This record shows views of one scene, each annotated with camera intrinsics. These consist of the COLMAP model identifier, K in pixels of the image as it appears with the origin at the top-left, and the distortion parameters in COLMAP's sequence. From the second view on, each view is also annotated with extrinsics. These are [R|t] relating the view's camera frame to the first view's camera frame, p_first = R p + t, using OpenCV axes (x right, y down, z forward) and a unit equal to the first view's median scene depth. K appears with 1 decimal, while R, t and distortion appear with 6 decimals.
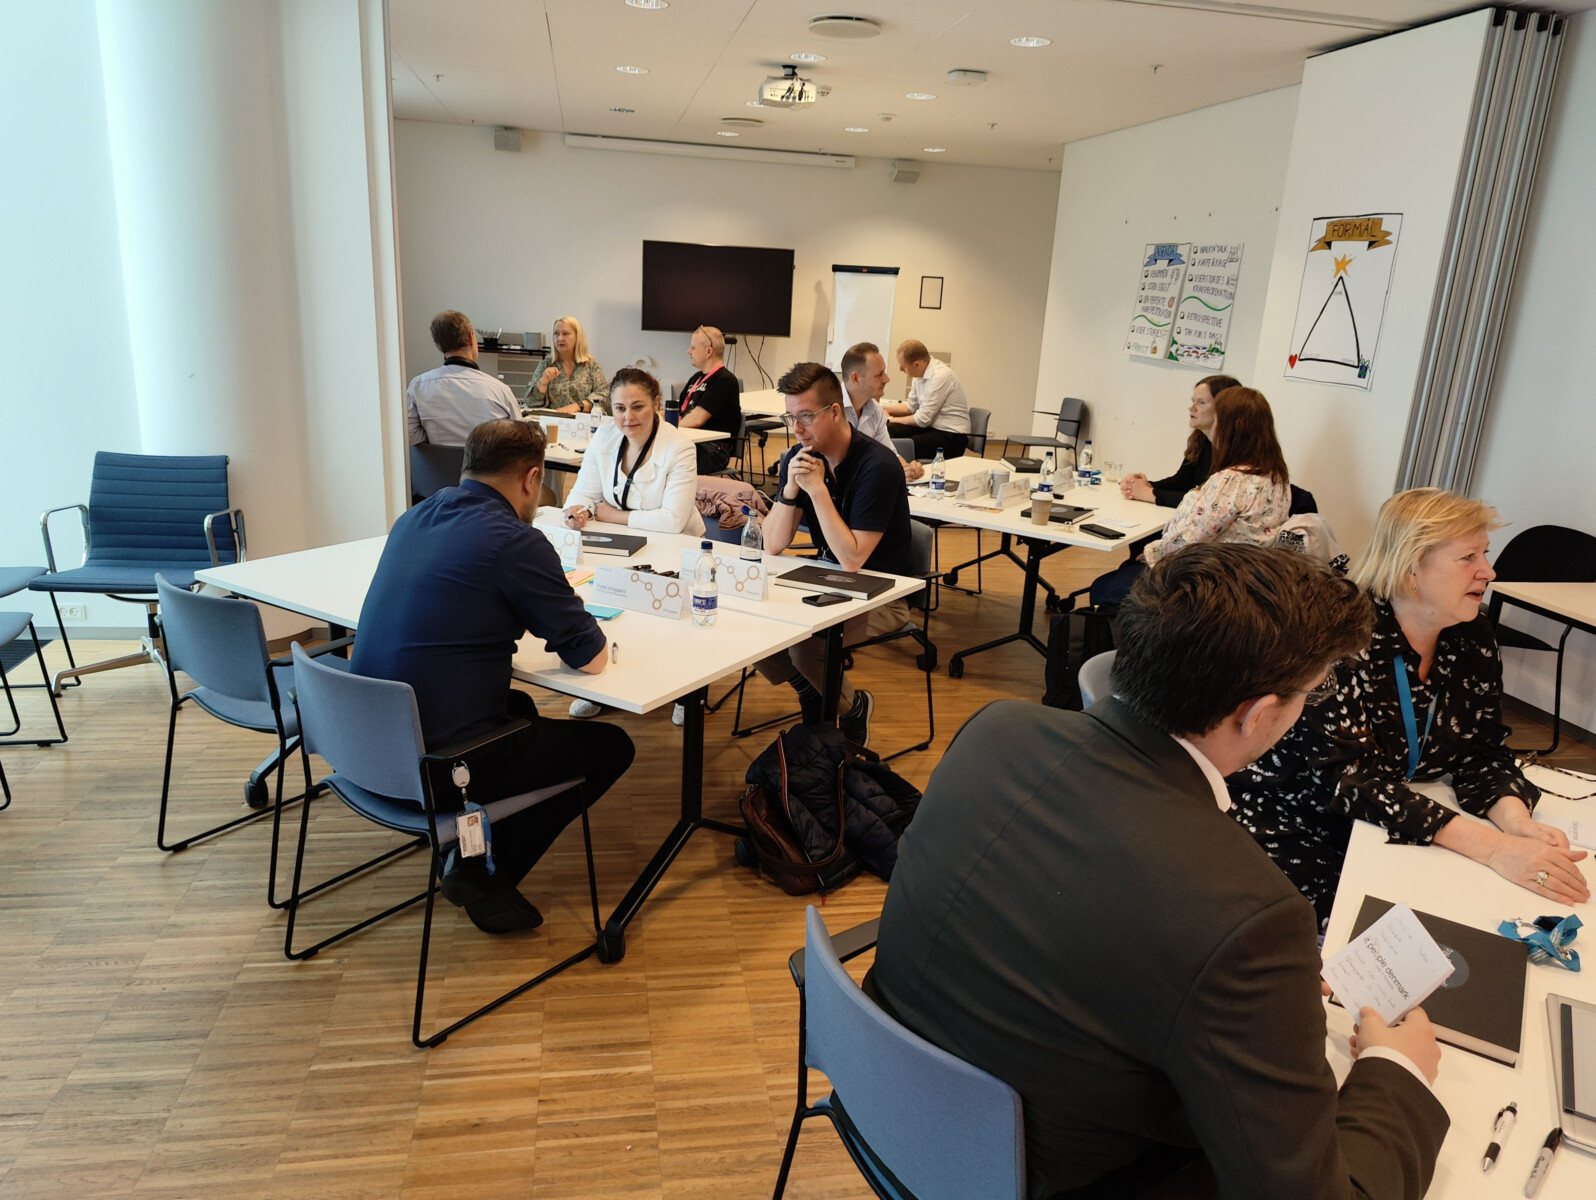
lens RADIAL K [[1059.8, 0, 798.0], [0, 1059.8, 600.0], [0, 0, 1]] dist [0.040459, -0.088518]
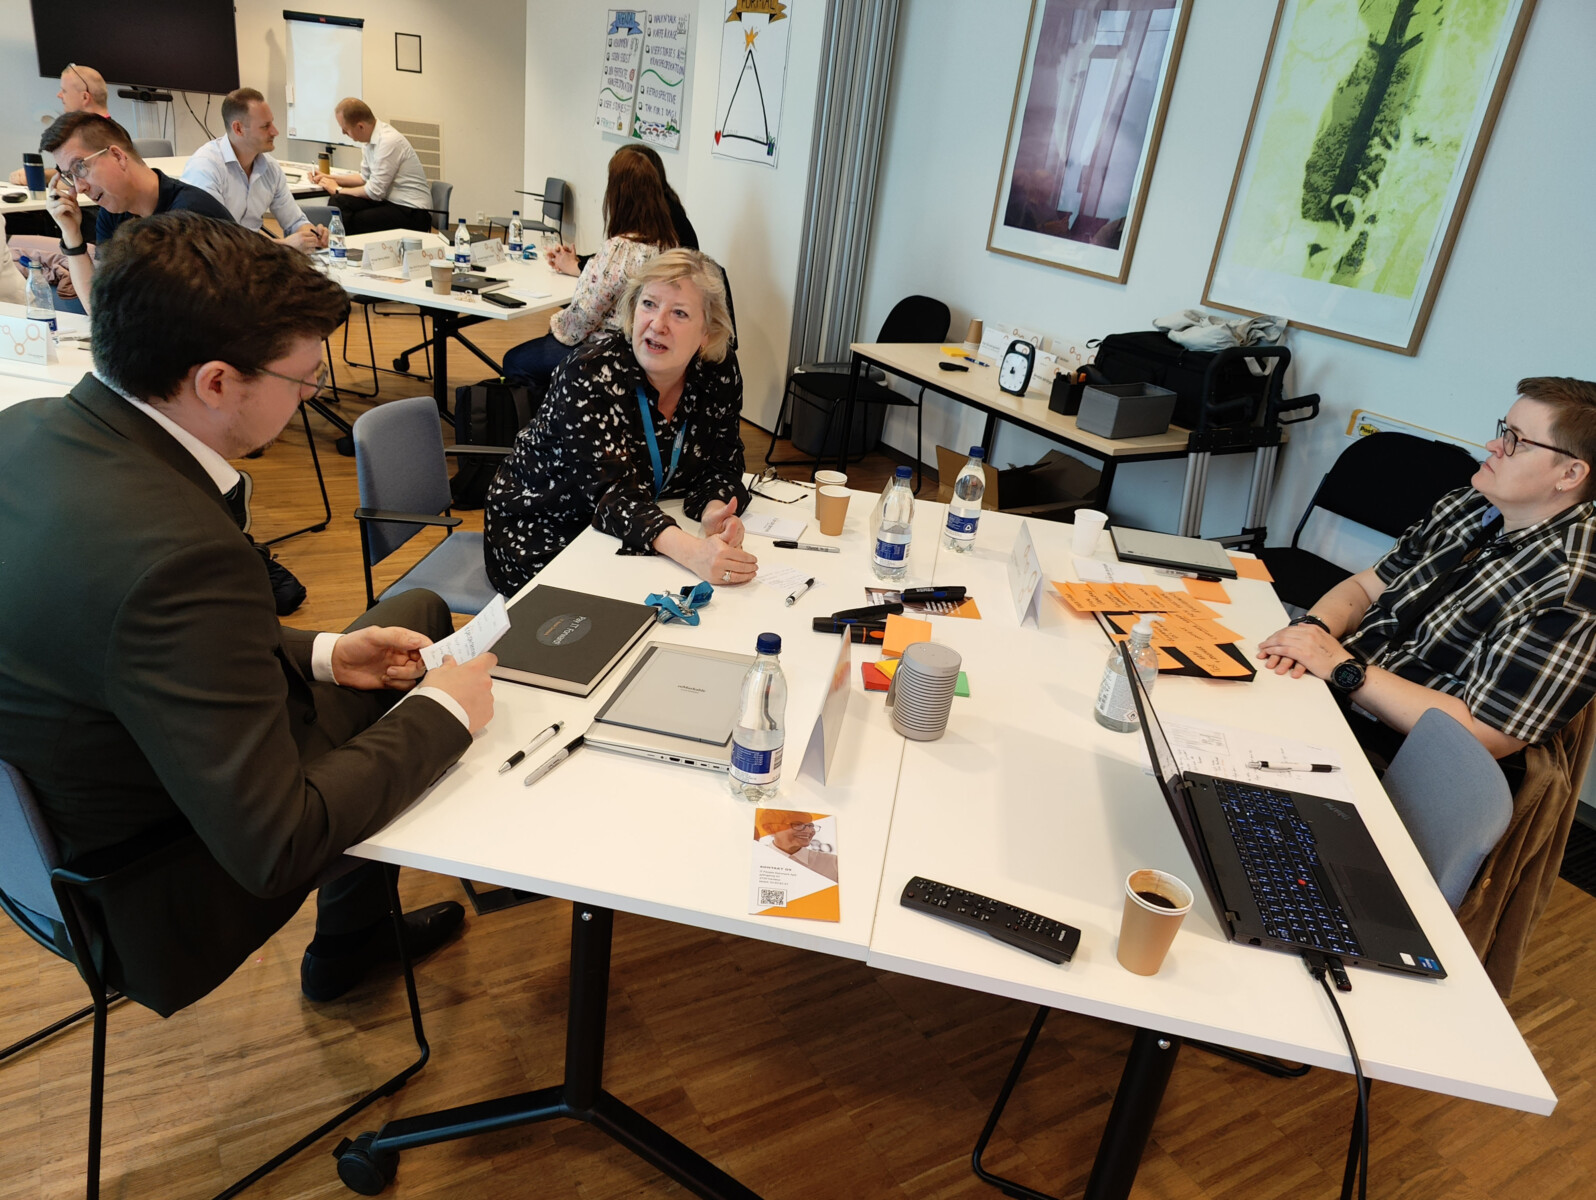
lens RADIAL K [[1081.4, 0, 798.0], [0, 1081.4, 600.0], [0, 0, 1]] dist [0.028199, -0.047906]
pose [[0.934078, -0.091470, 0.345154, 0.142361], [0.033348, 0.984755, 0.170723, 0.039415], [-0.355508, -0.147958, 0.922888, -0.058083]]
